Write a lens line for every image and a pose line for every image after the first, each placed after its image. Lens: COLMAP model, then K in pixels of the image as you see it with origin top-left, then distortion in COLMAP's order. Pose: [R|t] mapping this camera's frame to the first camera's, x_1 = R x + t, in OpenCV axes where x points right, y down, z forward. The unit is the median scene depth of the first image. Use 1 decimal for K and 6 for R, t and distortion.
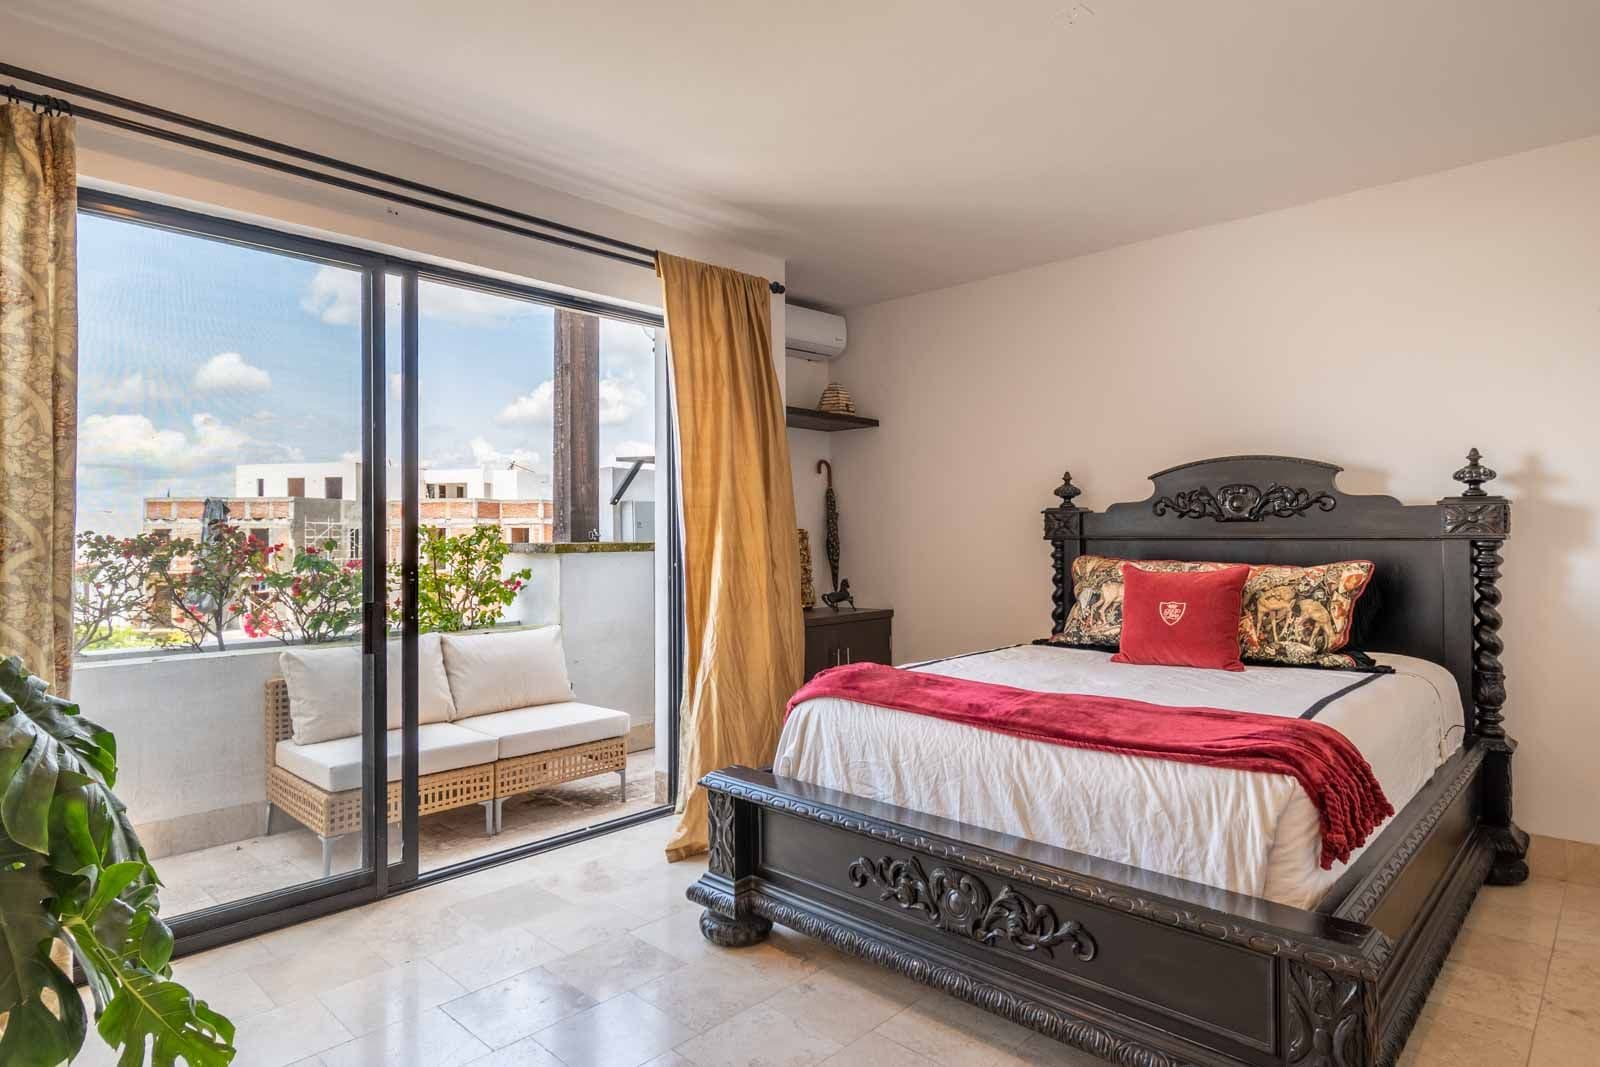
lens RADIAL K [[907.0, 0, 800.0], [0, 907.0, 533.5], [0, 0, 1]] dist [-0.000183, -0.000055]
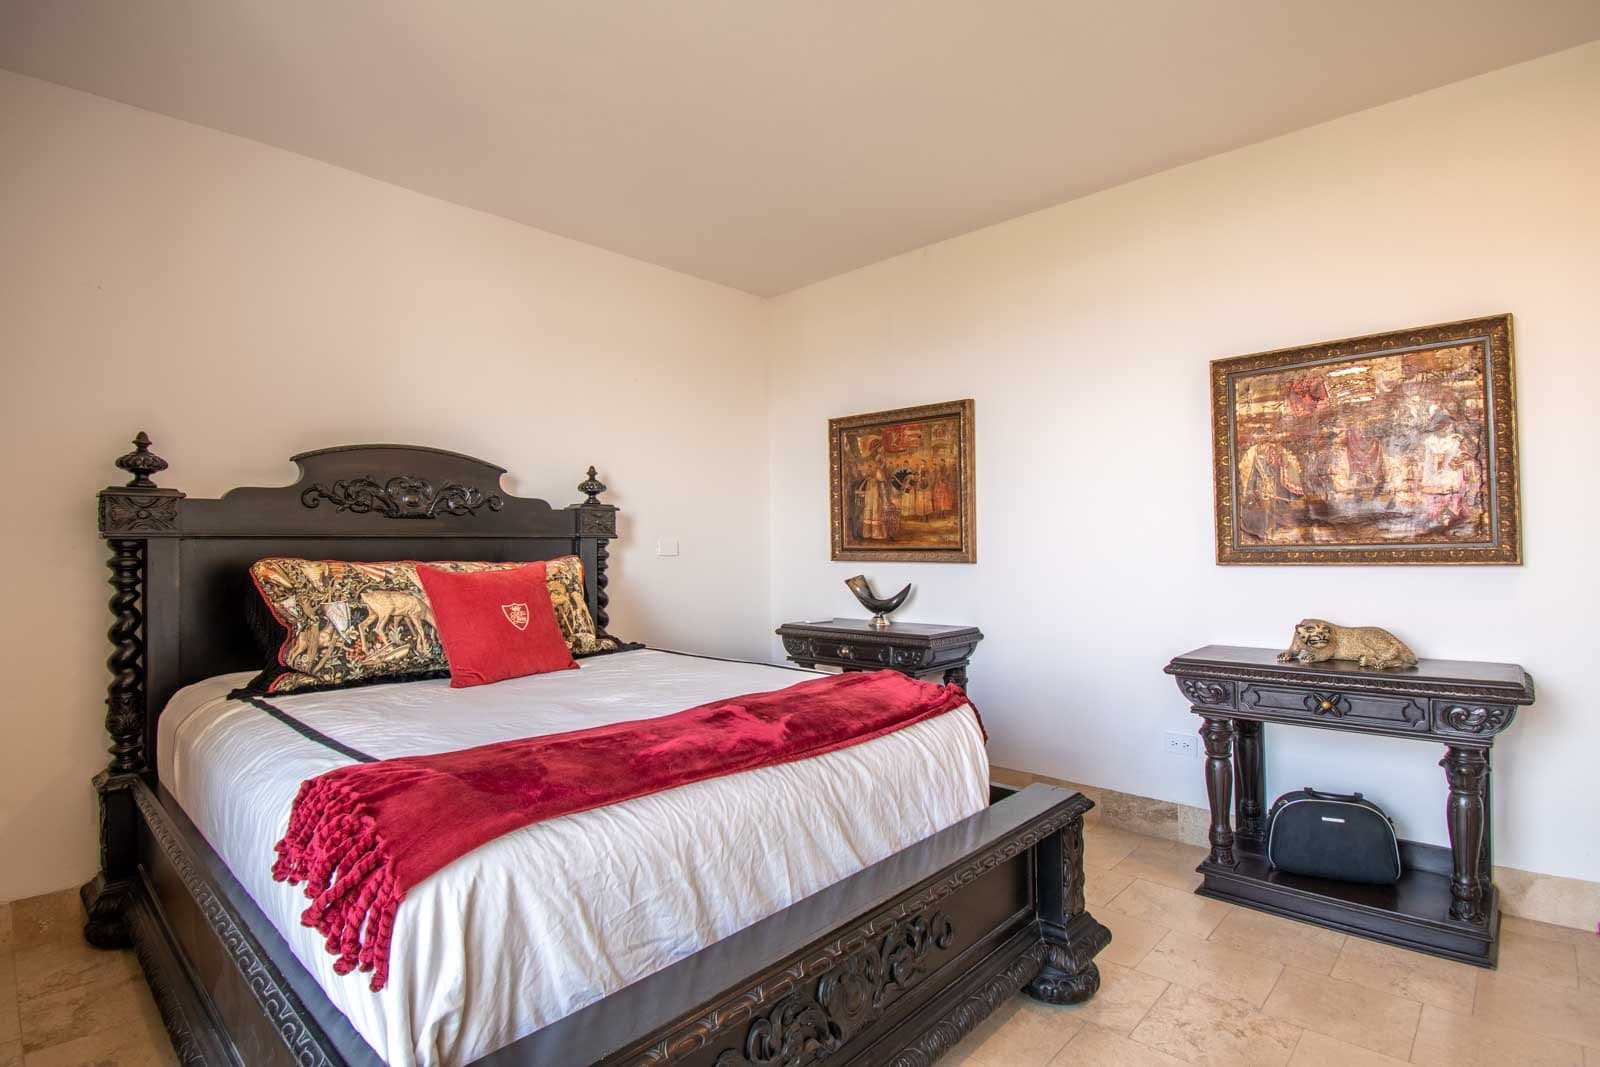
lens RADIAL K [[769.8, 0, 800.0], [0, 769.8, 533.5], [0, 0, 1]] dist [-0.001245, -0.000151]
pose [[-0.003603, 0.024070, 0.999704, -0.307622], [0.012661, 0.999631, -0.024023, 0.027373], [-0.999913, 0.012571, -0.003906, 0.680813]]
